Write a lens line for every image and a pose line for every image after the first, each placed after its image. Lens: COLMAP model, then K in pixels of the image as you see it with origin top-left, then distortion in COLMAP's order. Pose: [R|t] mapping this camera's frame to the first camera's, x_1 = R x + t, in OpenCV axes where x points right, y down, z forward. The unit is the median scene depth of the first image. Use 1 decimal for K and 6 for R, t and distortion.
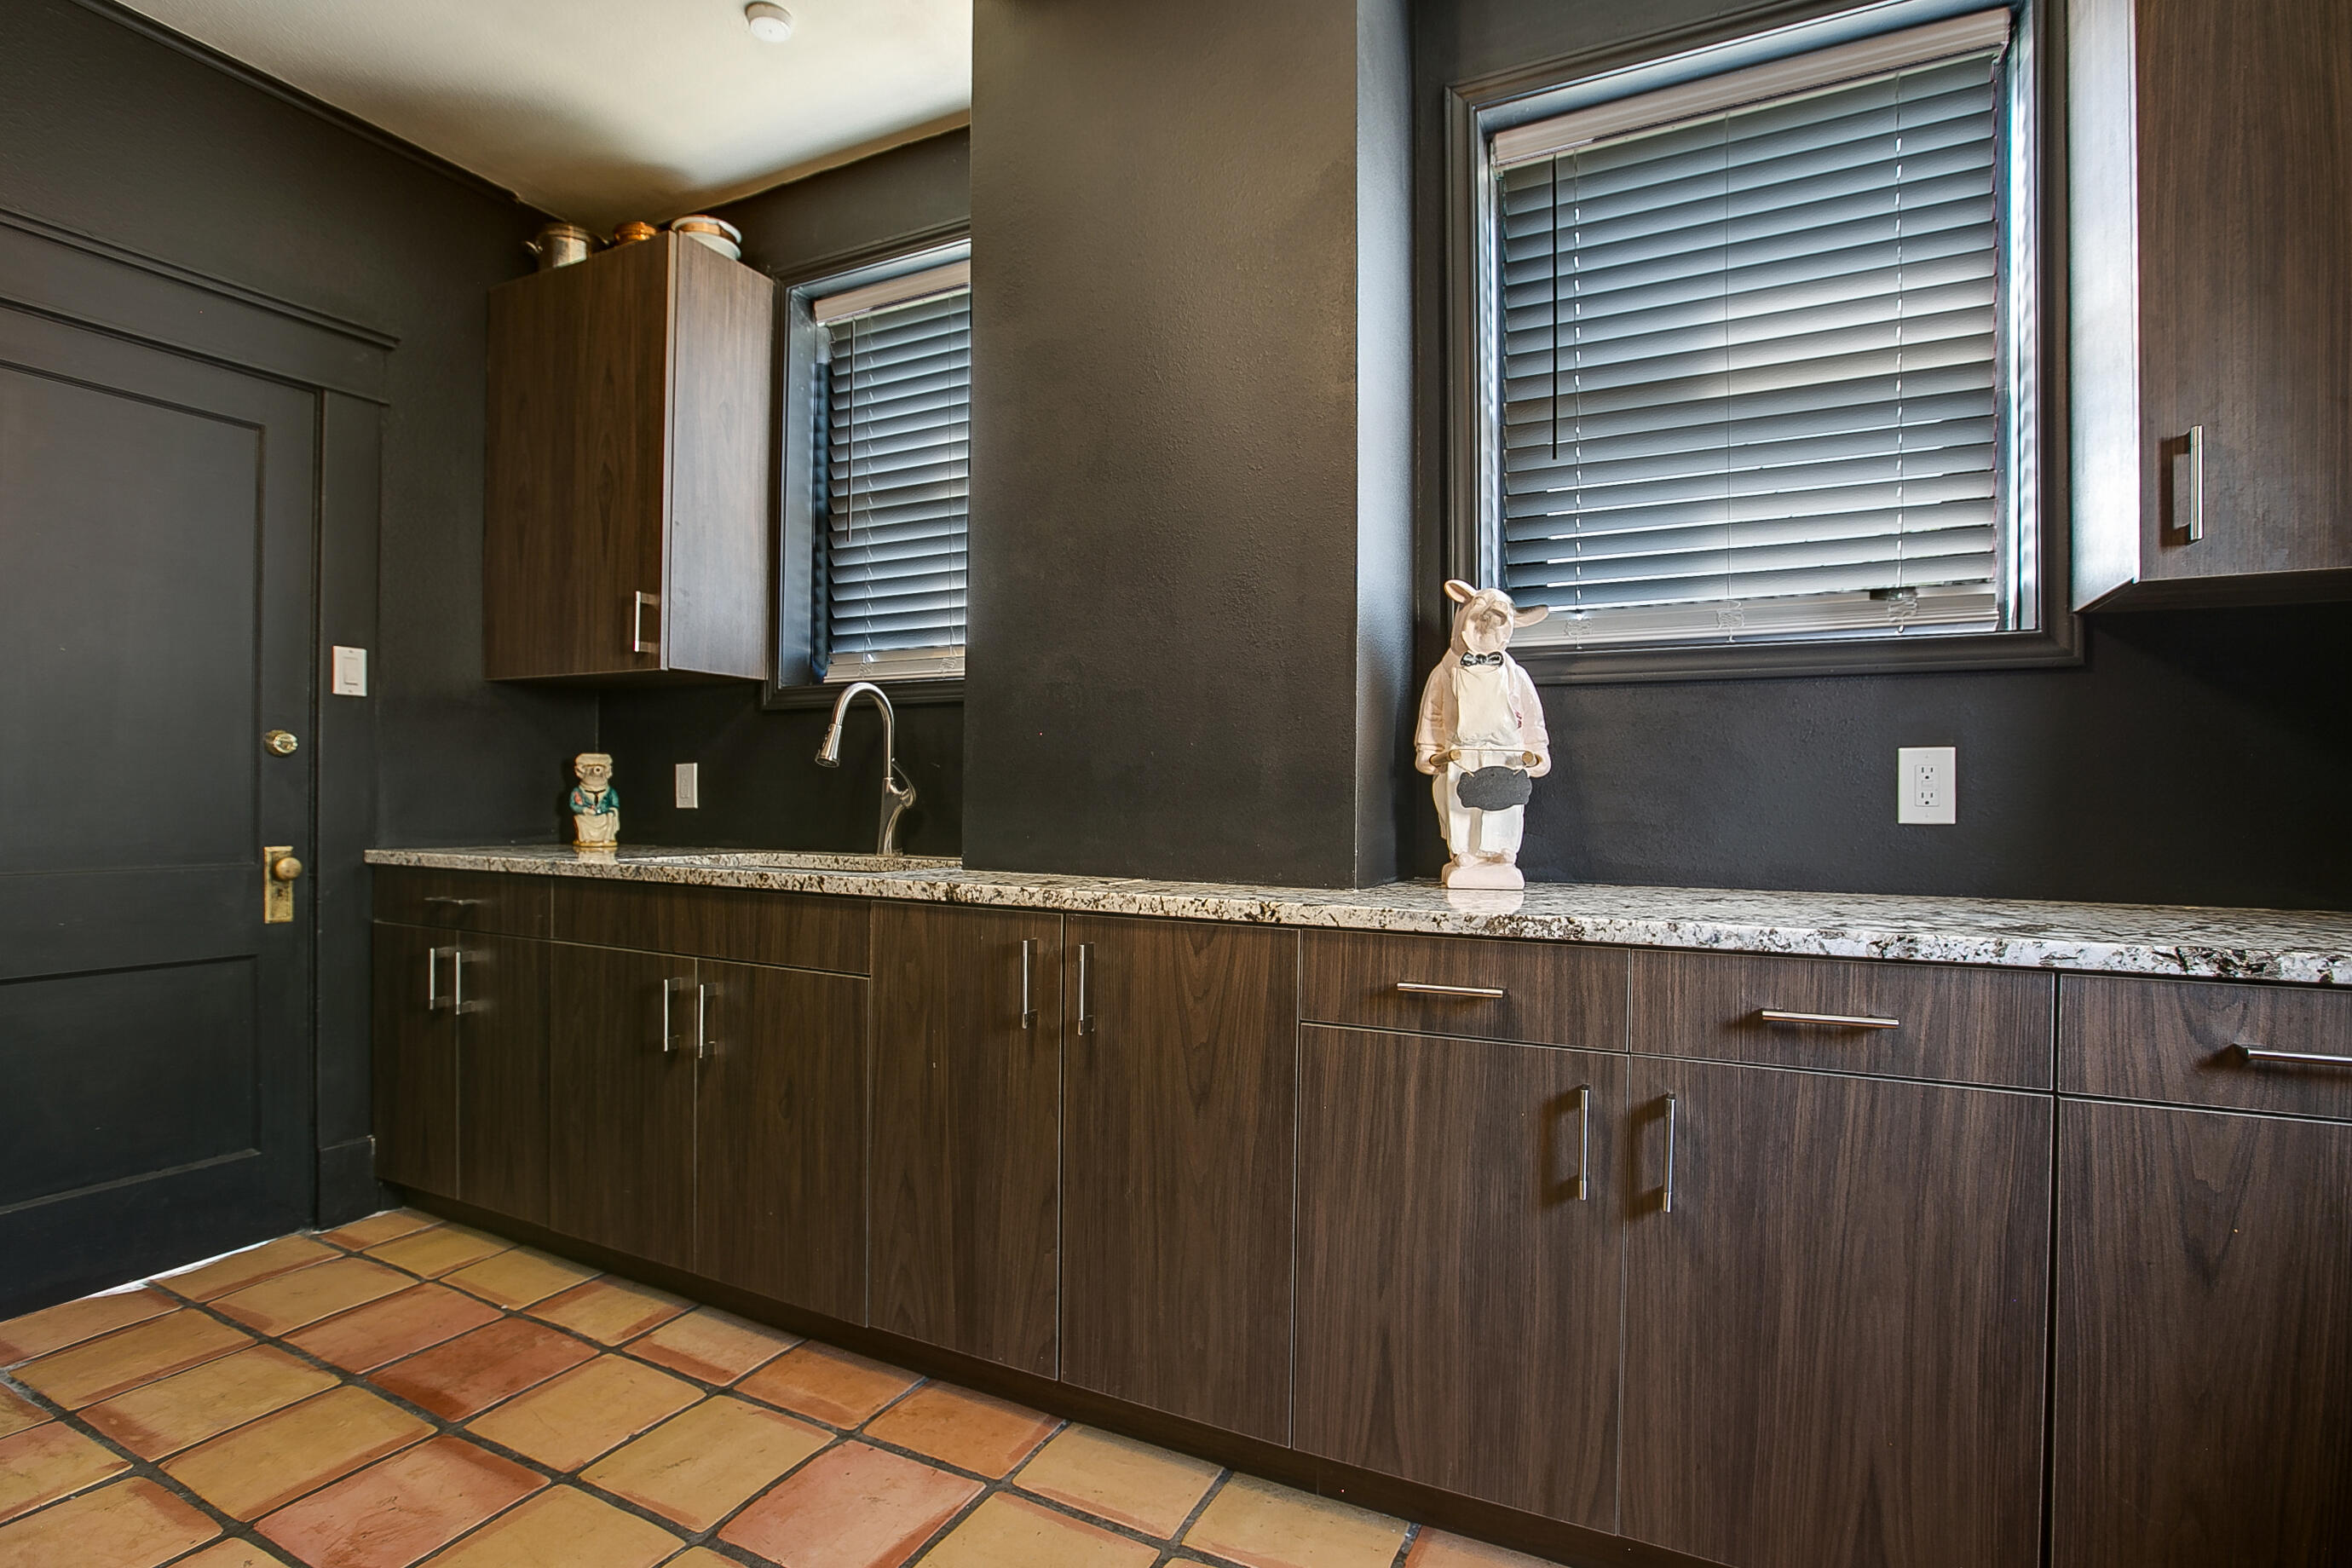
lens RADIAL K [[1135.3, 0, 1170.8], [0, 1135.3, 788.6], [0, 0, 1]] dist [-0.026312, 0.001971]
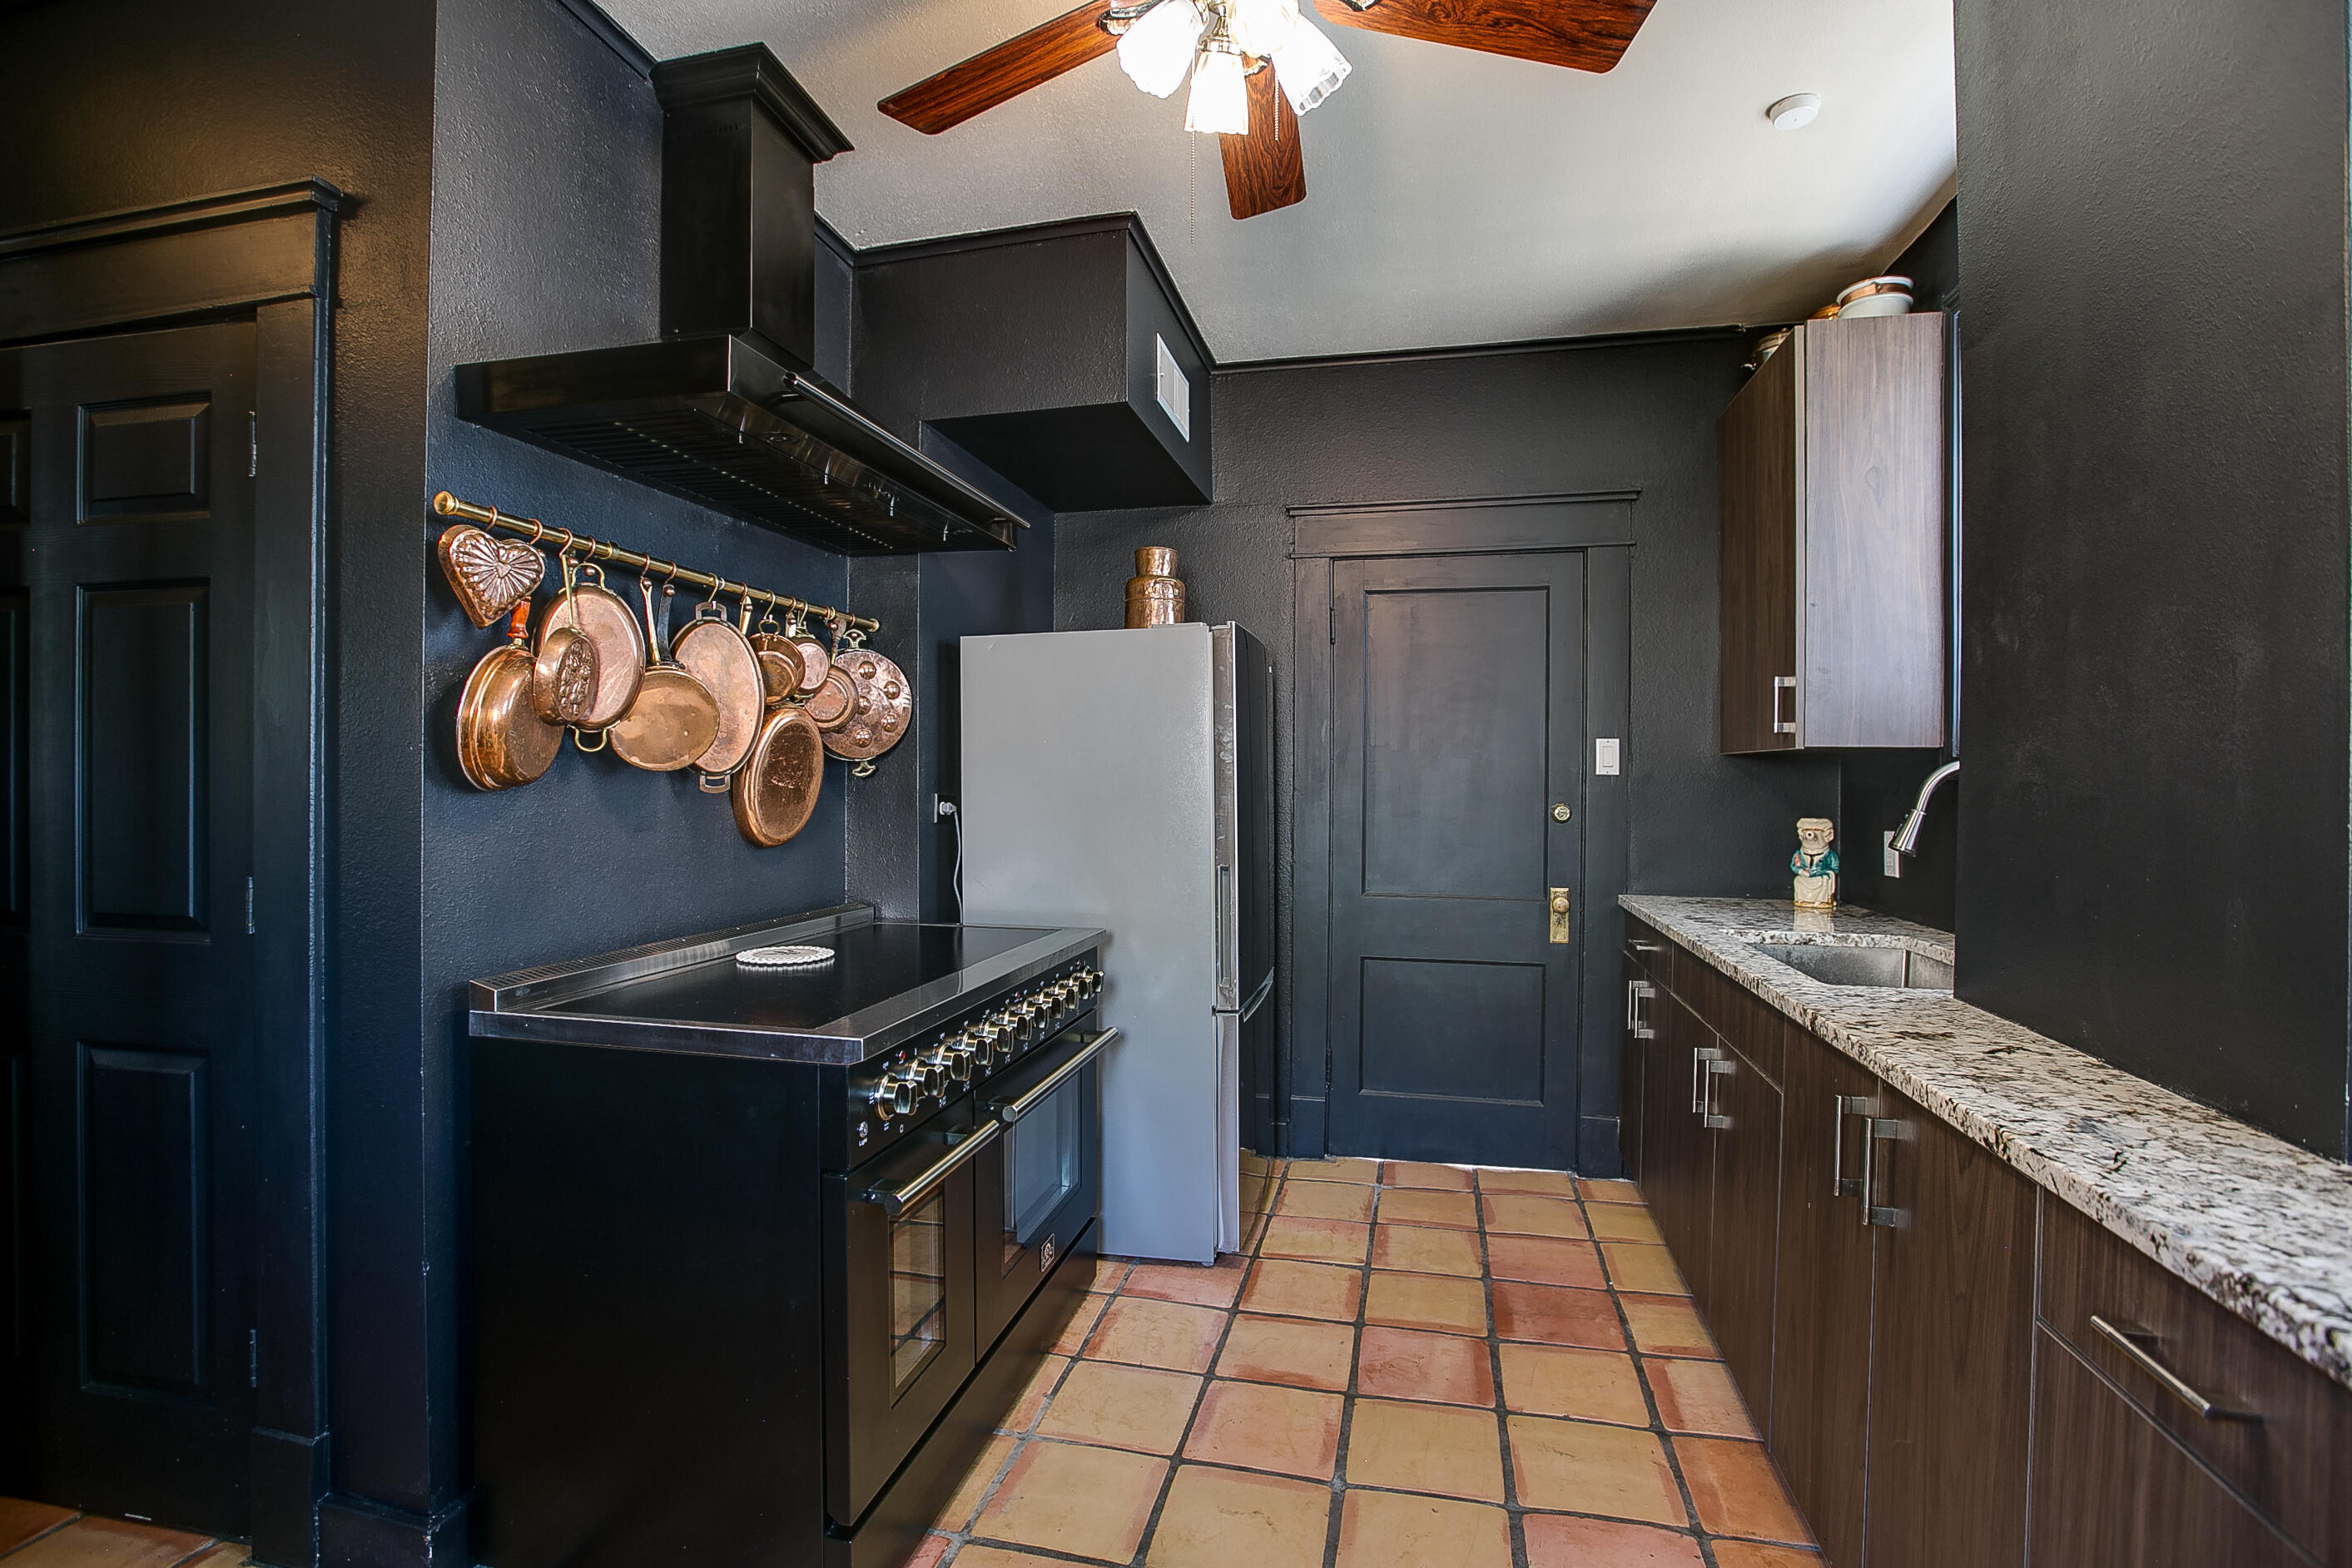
lens RADIAL K [[1082.1, 0, 1175.0], [0, 1082.1, 775.9], [0, 0, 1]] dist [-0.012142, 0.003090]
pose [[0.251811, -0.009894, -0.967726, 0.433746], [-0.000625, 0.999946, -0.010386, -0.082594], [0.967776, 0.003220, 0.251791, 0.229956]]
